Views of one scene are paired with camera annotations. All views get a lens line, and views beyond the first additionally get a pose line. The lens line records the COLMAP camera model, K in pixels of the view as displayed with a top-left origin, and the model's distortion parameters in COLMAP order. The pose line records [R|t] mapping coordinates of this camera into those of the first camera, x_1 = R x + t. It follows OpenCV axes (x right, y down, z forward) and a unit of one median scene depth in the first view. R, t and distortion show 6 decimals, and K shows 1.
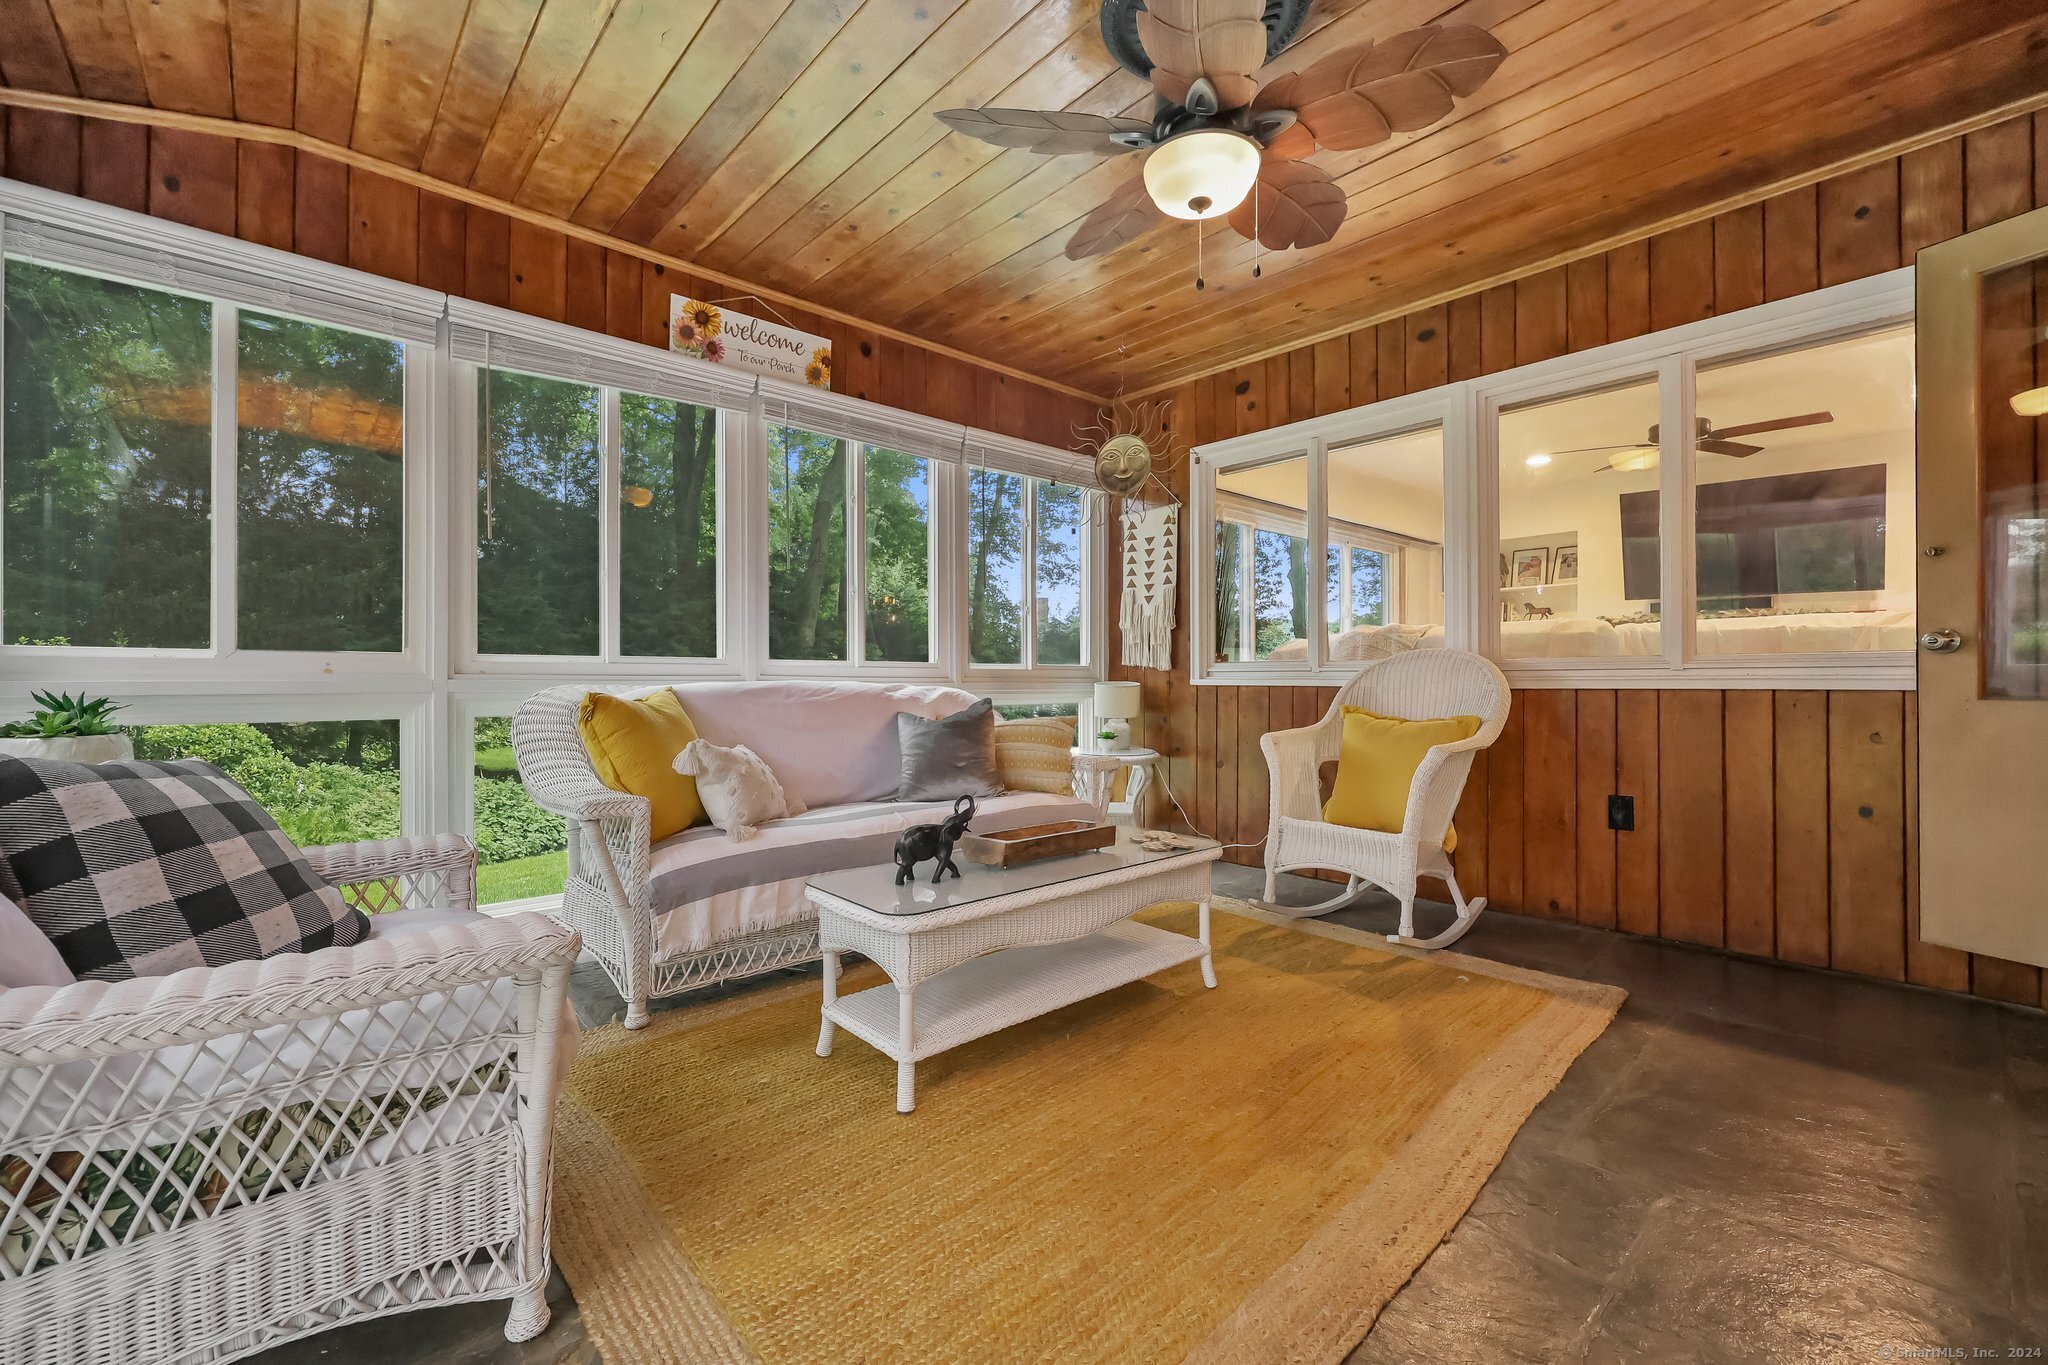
lens RADIAL K [[843.1, 0, 1026.6], [0, 843.1, 670.7], [0, 0, 1]] dist [0.000805, 0.000596]
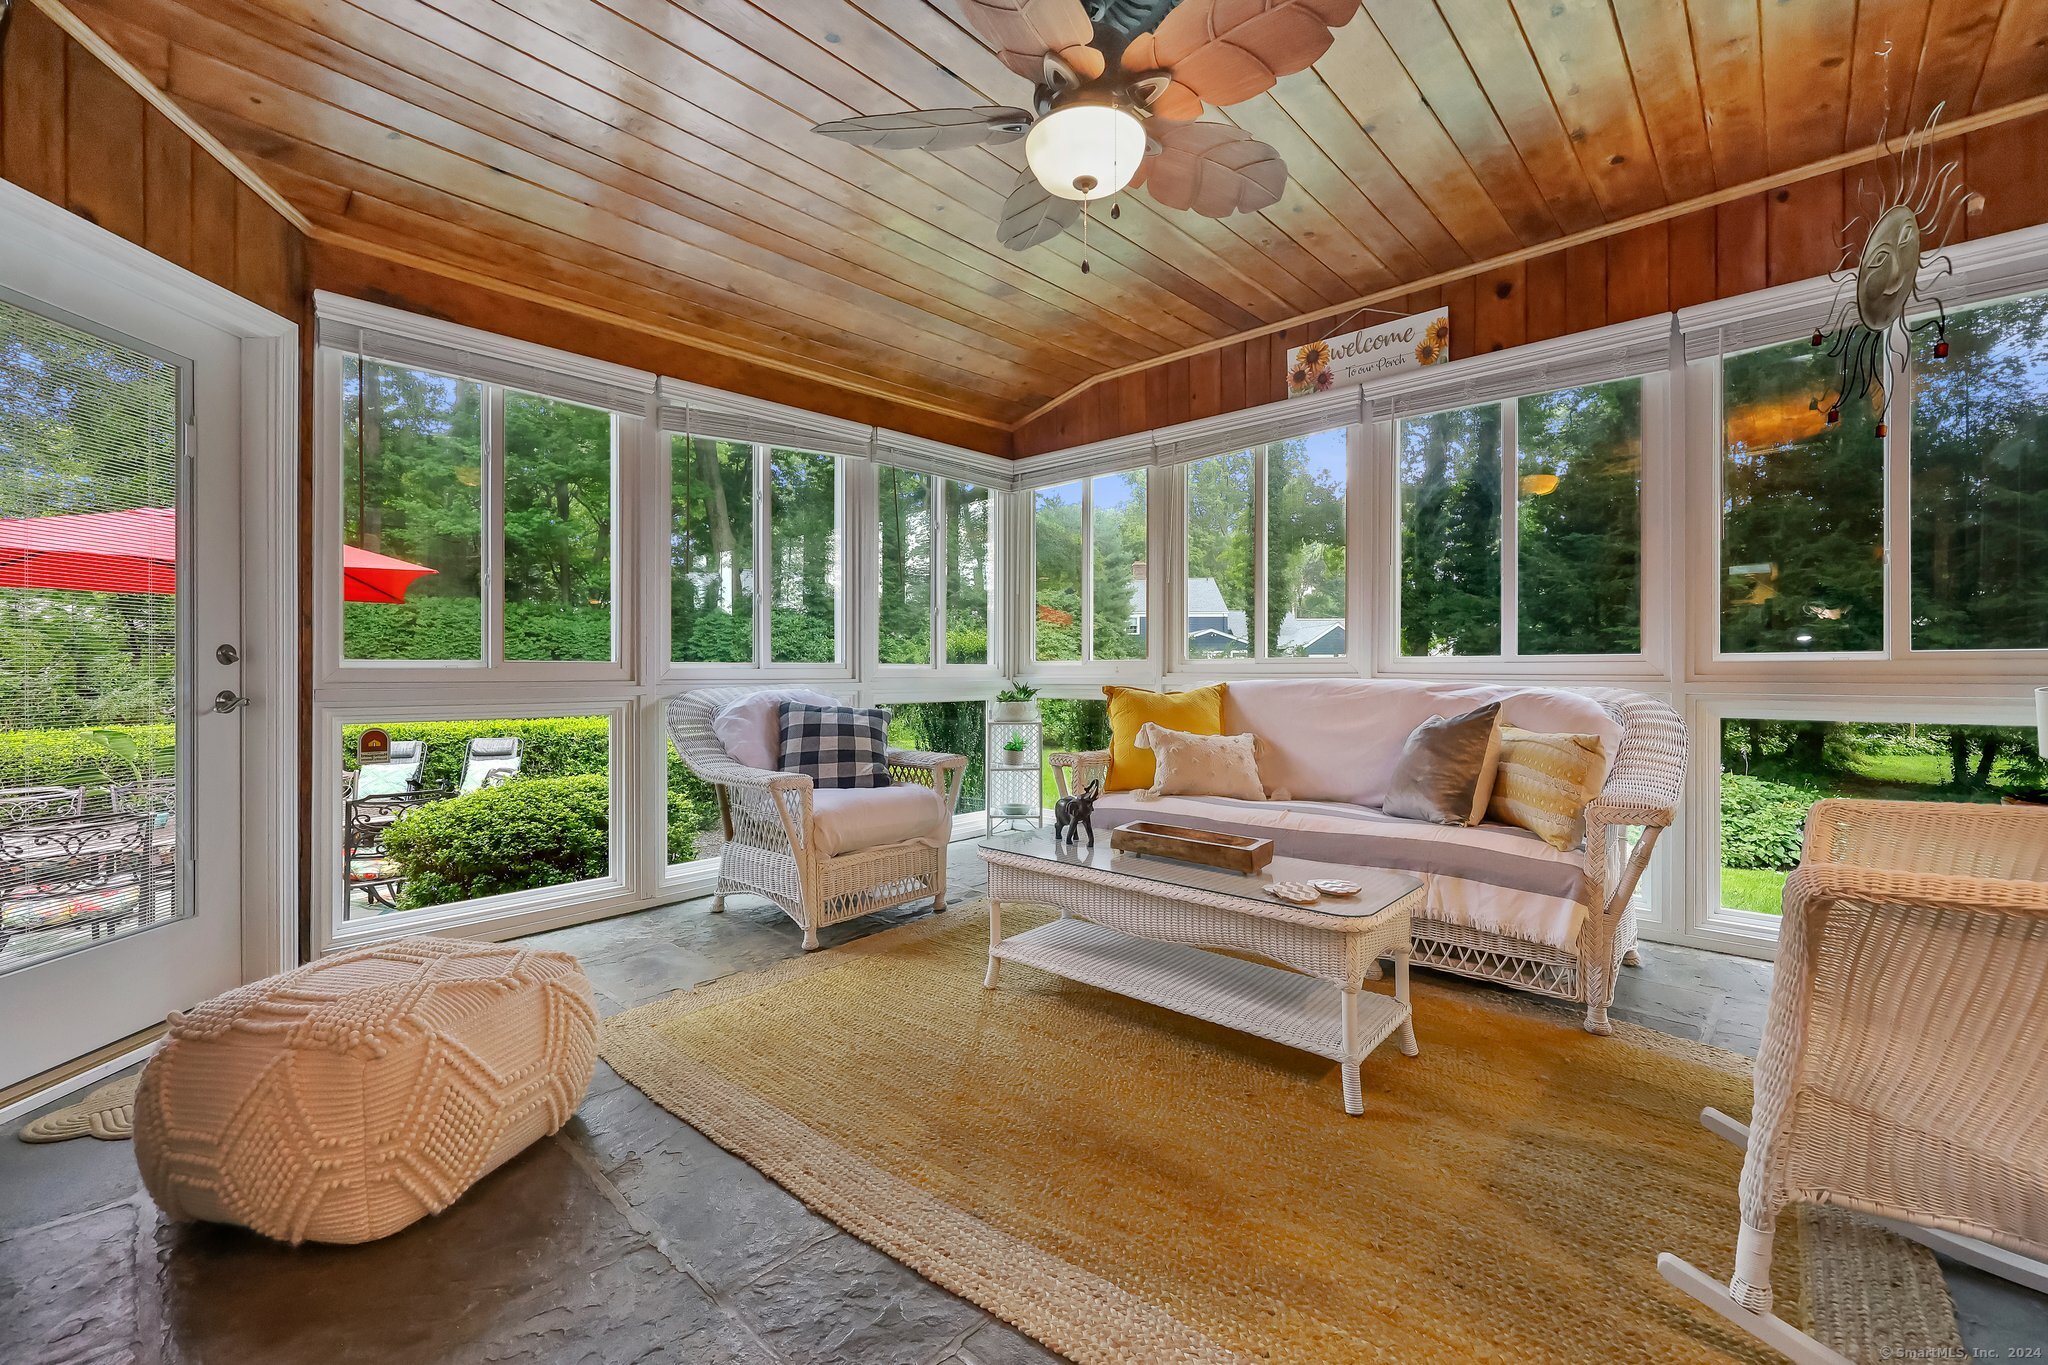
lens RADIAL K [[843.1, 0, 1074.3], [0, 843.1, 680.0], [0, 0, 1]] dist [0.000805, 0.000596]
pose [[0.136551, 0.005115, -0.990620, 0.685174], [0.005390, 0.999968, 0.005906, 0.005996], [0.990618, -0.006146, 0.136520, 0.521009]]
